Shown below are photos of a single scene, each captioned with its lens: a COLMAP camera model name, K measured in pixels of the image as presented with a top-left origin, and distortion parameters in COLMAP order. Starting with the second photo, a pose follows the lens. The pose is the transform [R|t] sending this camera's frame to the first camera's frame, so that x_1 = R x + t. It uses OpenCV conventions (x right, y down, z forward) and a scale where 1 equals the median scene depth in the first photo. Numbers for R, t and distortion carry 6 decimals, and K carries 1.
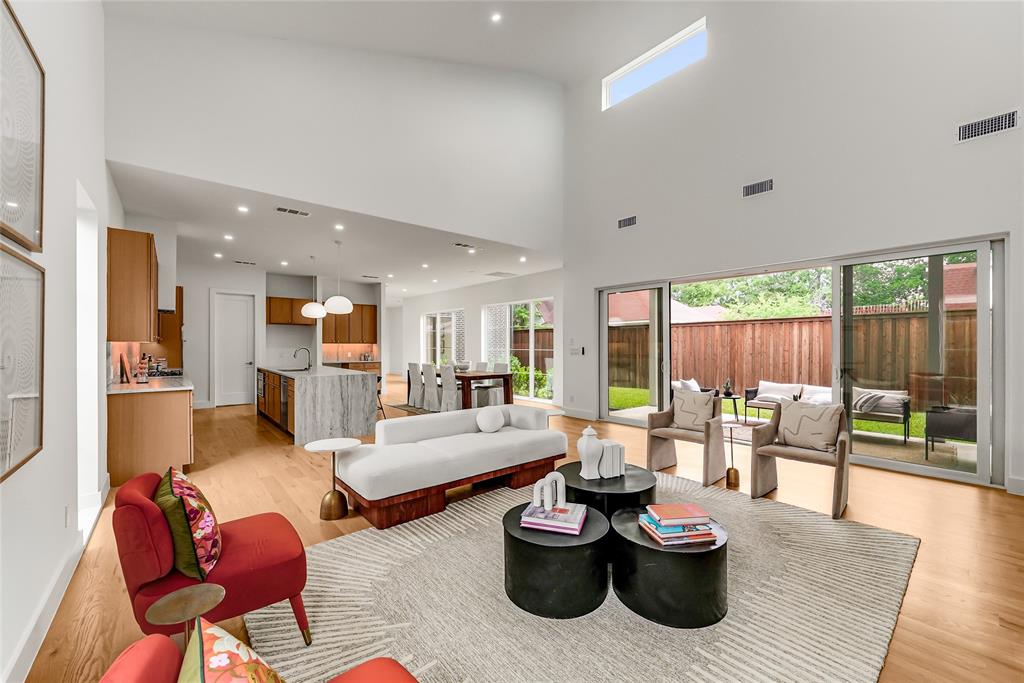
lens RADIAL K [[406.8, 0, 510.9], [0, 406.8, 346.7], [0, 0, 1]] dist [-0.010115, 0.002048]
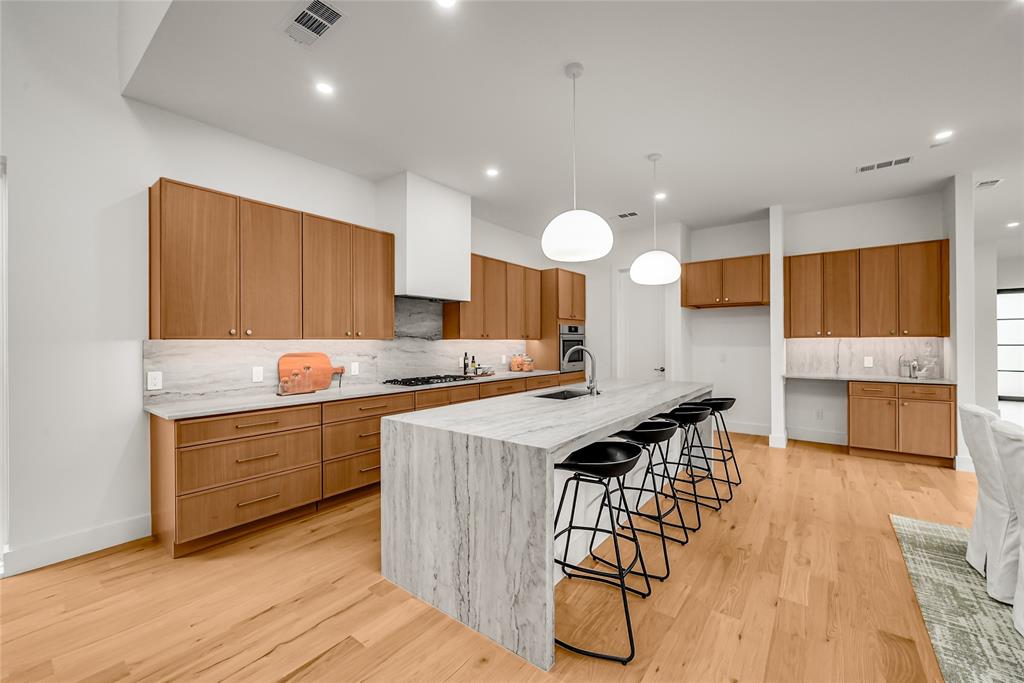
lens RADIAL K [[406.8, 0, 508.2], [0, 406.8, 342.4], [0, 0, 1]] dist [-0.010115, 0.002048]
pose [[0.214324, -0.000048, -0.976763, -0.041117], [-0.001643, 0.999999, -0.000409, -0.001820], [0.976761, 0.001693, 0.214324, 0.506176]]
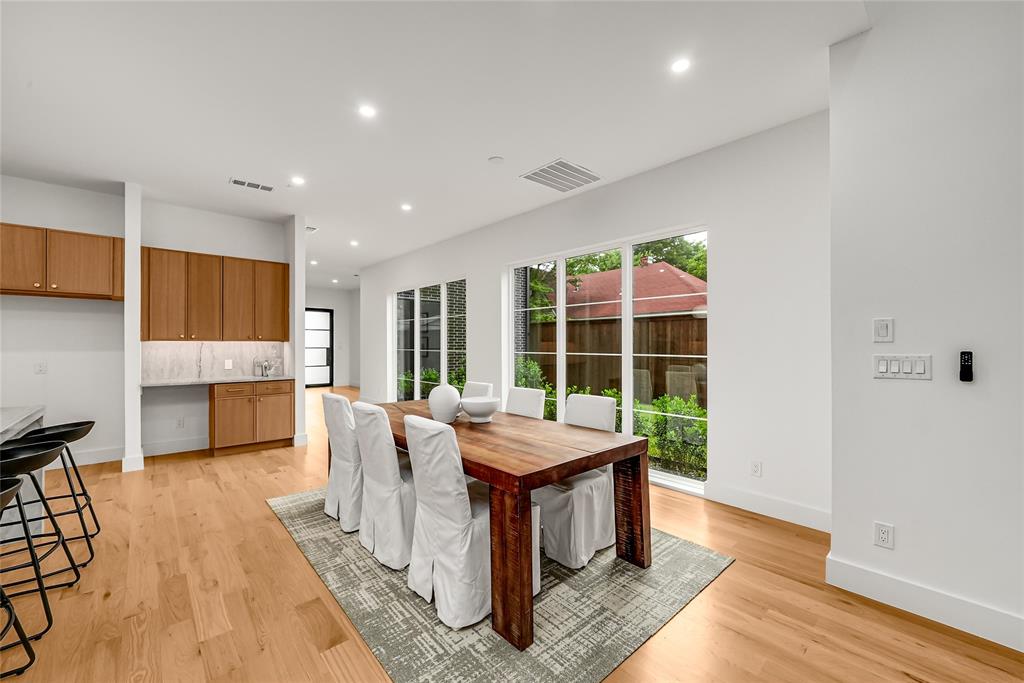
lens RADIAL K [[406.8, 0, 510.8], [0, 406.8, 342.9], [0, 0, 1]] dist [-0.010115, 0.002048]
pose [[0.999188, 0.000129, 0.040299, -0.081024], [0.000270, 0.999951, -0.009900, -0.001533], [-0.040298, 0.009903, 0.999139, 0.502510]]
